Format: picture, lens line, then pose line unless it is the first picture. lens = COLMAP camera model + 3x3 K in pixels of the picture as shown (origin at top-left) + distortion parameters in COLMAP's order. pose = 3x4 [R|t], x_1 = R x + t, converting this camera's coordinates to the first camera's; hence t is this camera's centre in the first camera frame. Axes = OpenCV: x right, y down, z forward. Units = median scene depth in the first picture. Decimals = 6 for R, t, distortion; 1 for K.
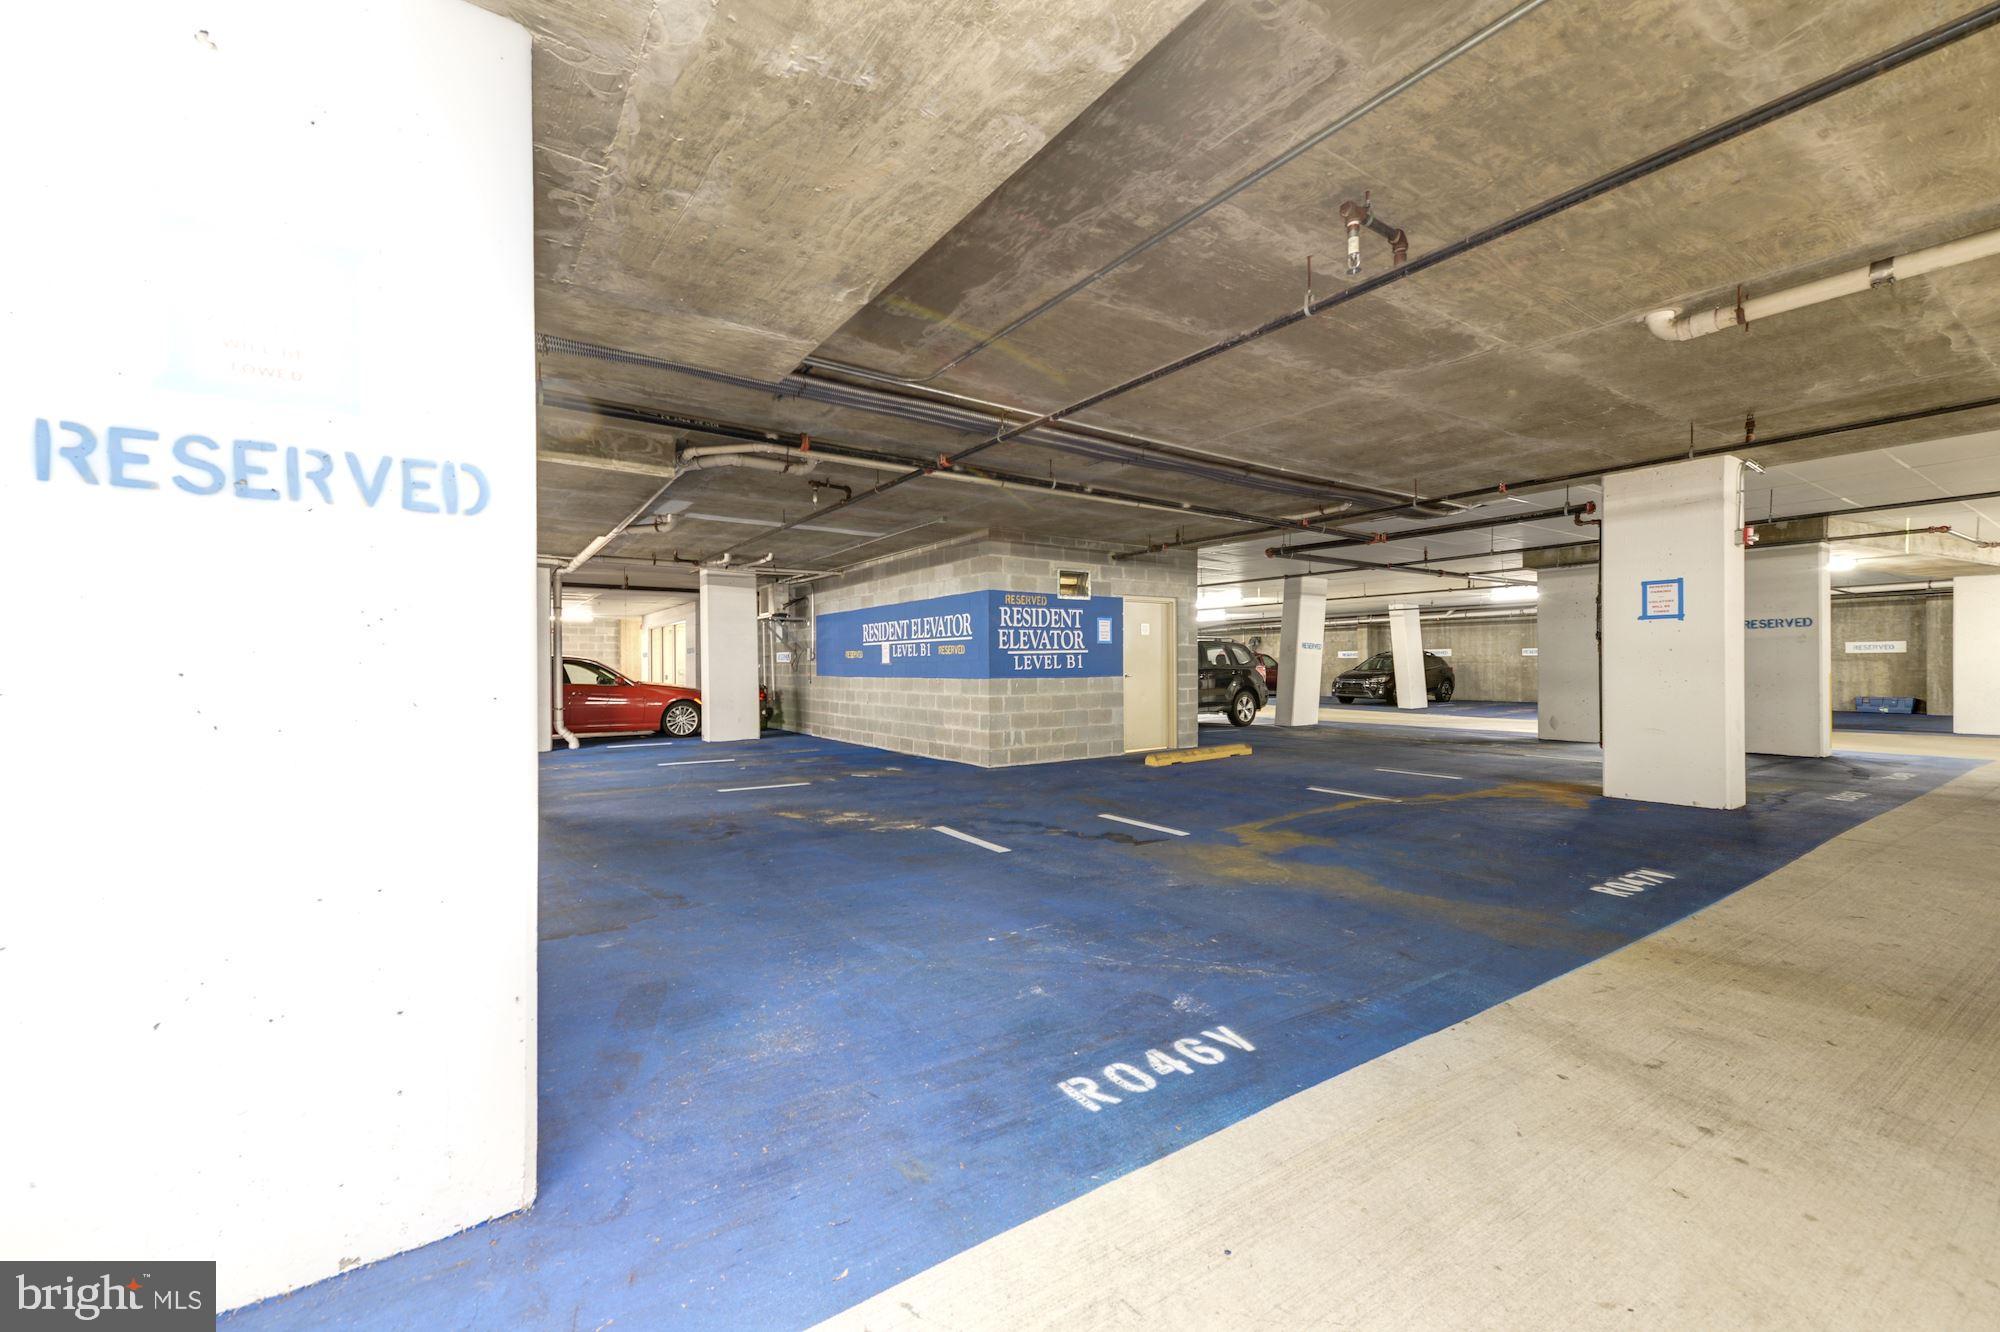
lens RADIAL K [[802.2, 0, 992.8], [0, 802.2, 679.5], [0, 0, 1]] dist [0.016216, -0.000439]
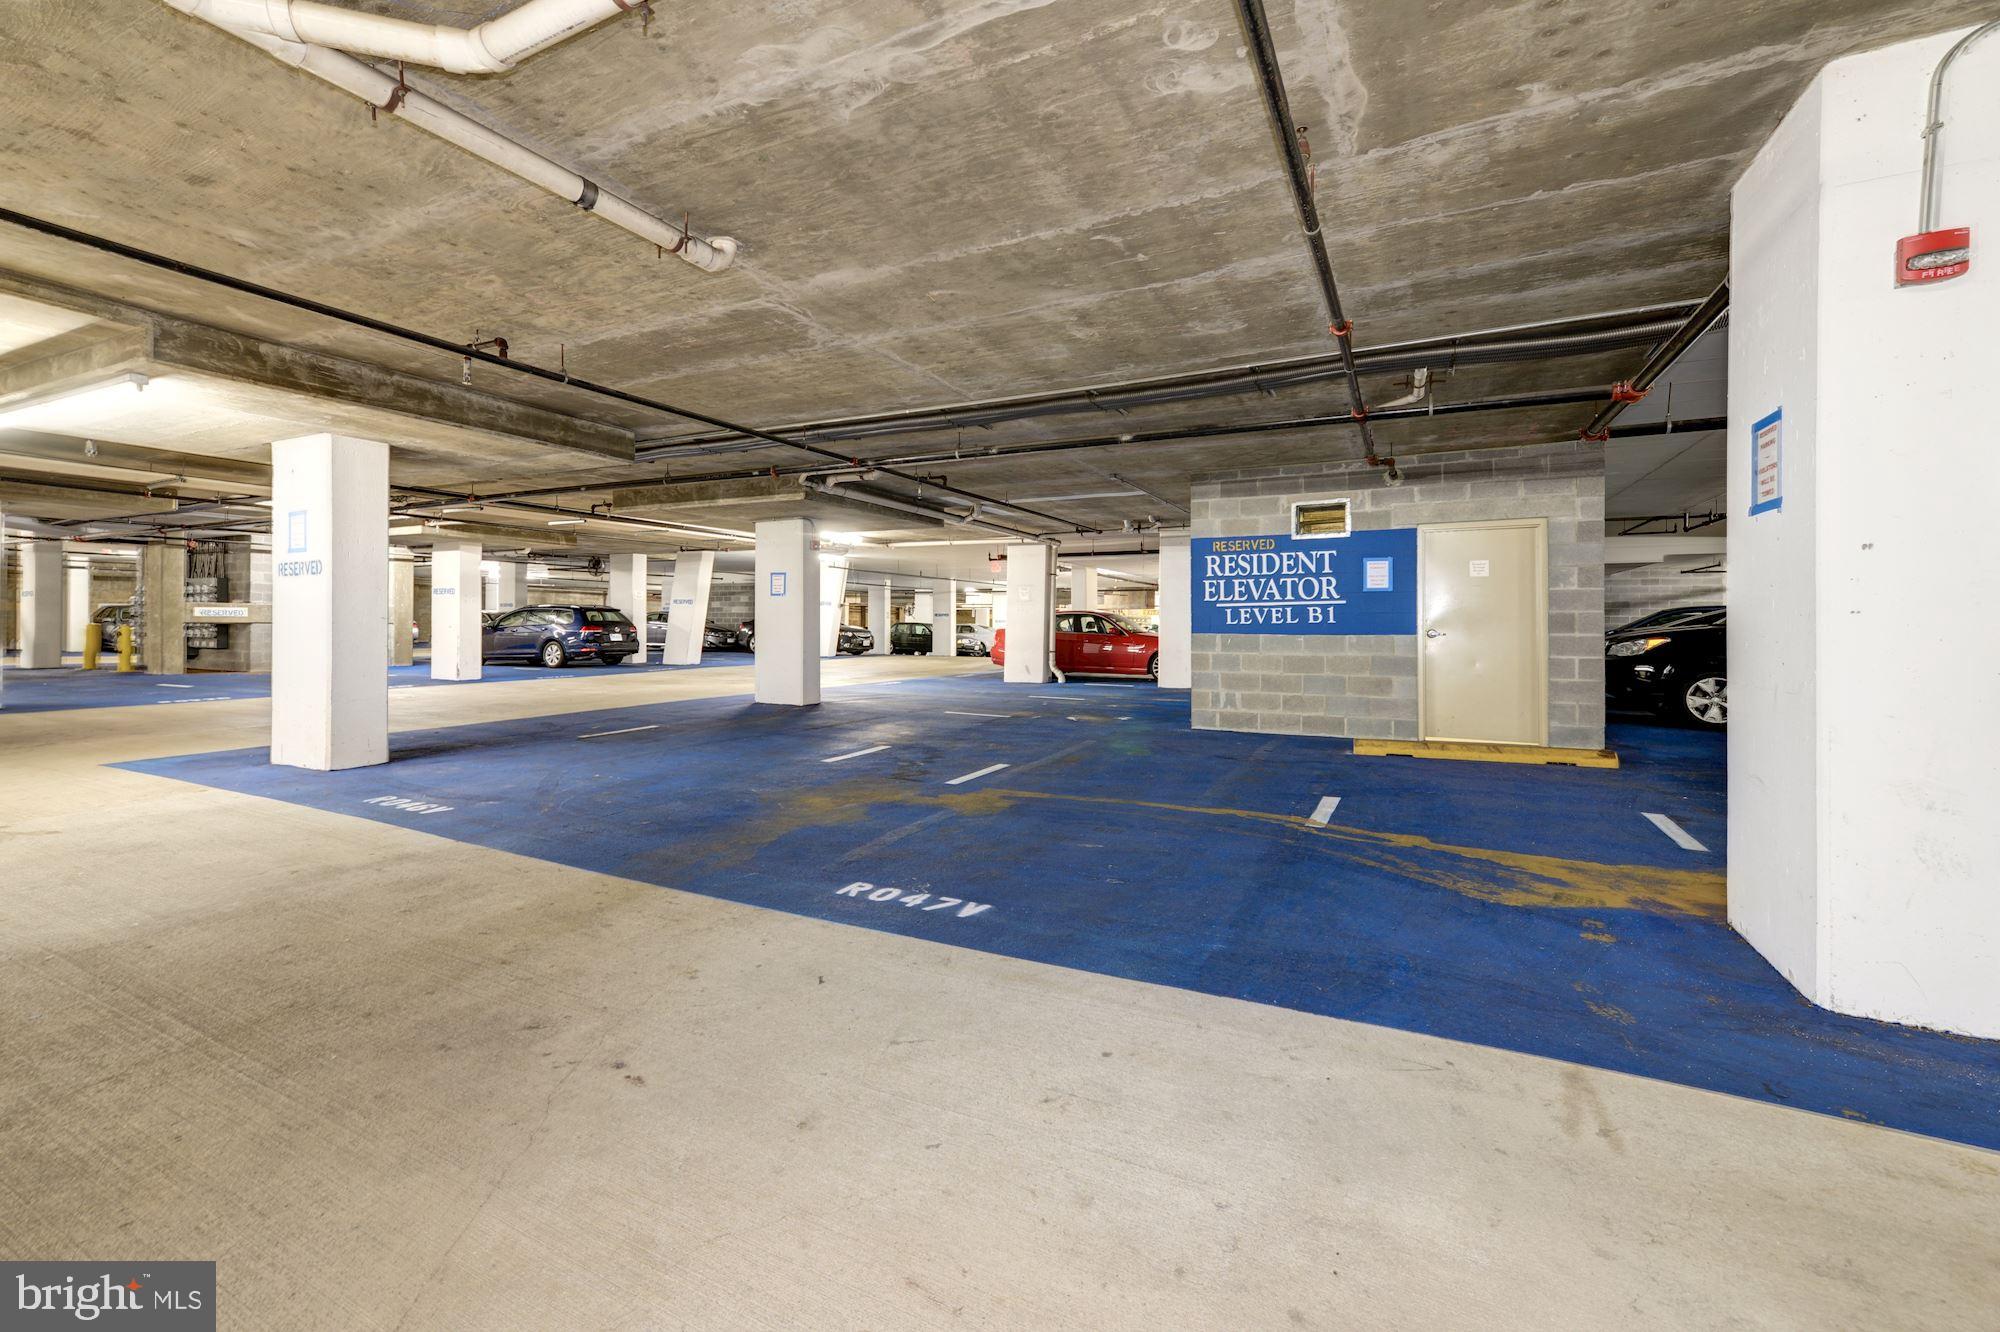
lens RADIAL K [[819.9, 0, 974.8], [0, 819.9, 634.2], [0, 0, 1]] dist [0.018939, 0.000833]
pose [[0.482014, 0.020129, -0.875932, 0.704262], [-0.019283, 0.999738, 0.012363, -0.007057], [0.875951, 0.010931, 0.482276, 0.312358]]
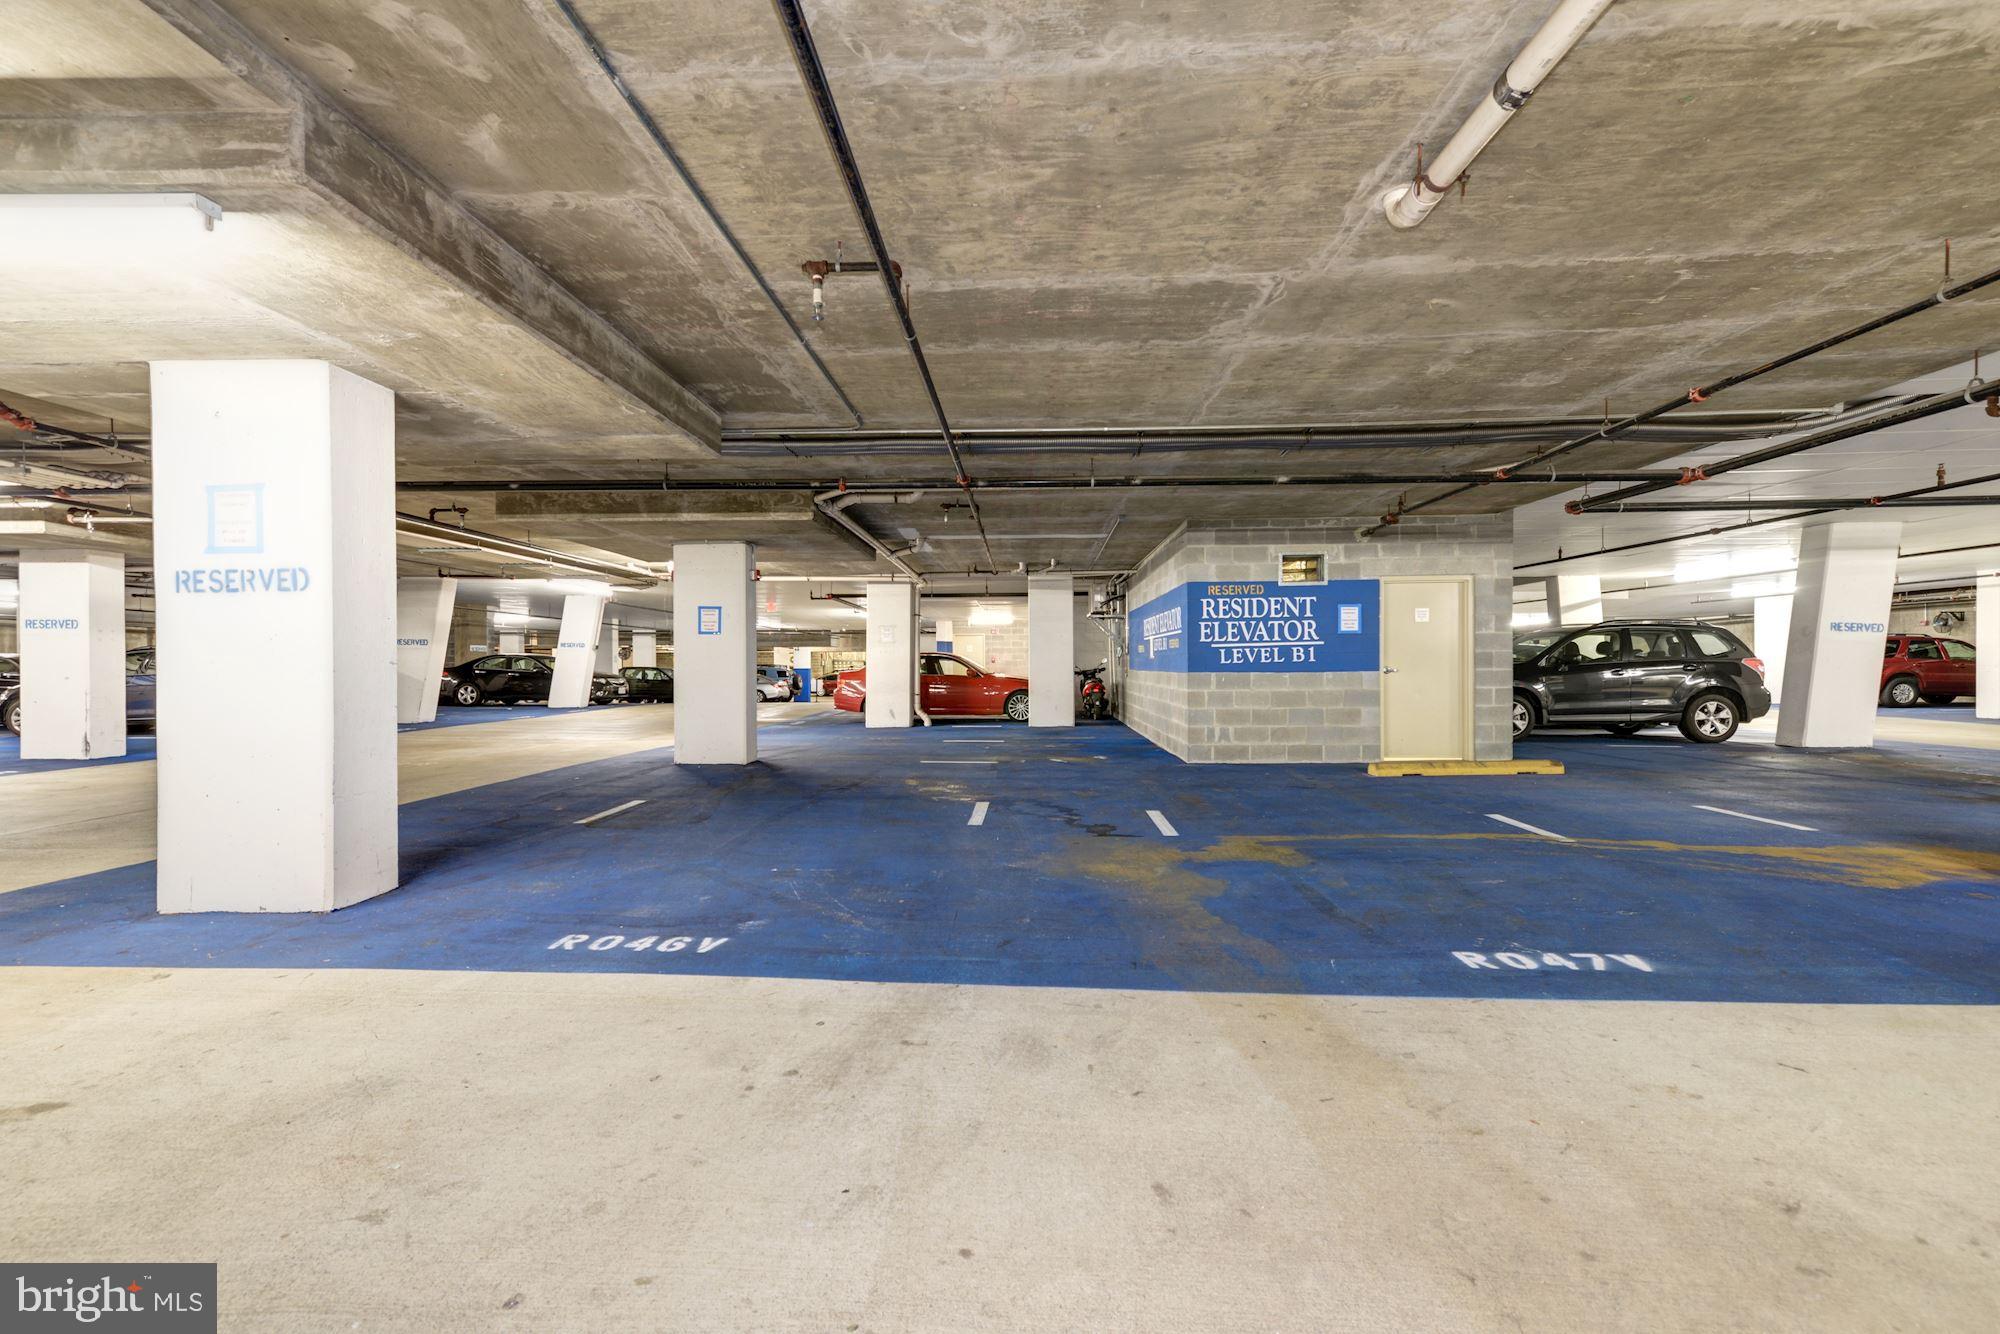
lens RADIAL K [[802.2, 0, 981.6], [0, 802.2, 683.8], [0, 0, 1]] dist [0.016216, -0.000439]
pose [[0.799530, 0.015941, -0.600415, 0.379852], [-0.008519, 0.999848, 0.015201, 0.000065], [0.600566, -0.007039, 0.799544, 0.060285]]
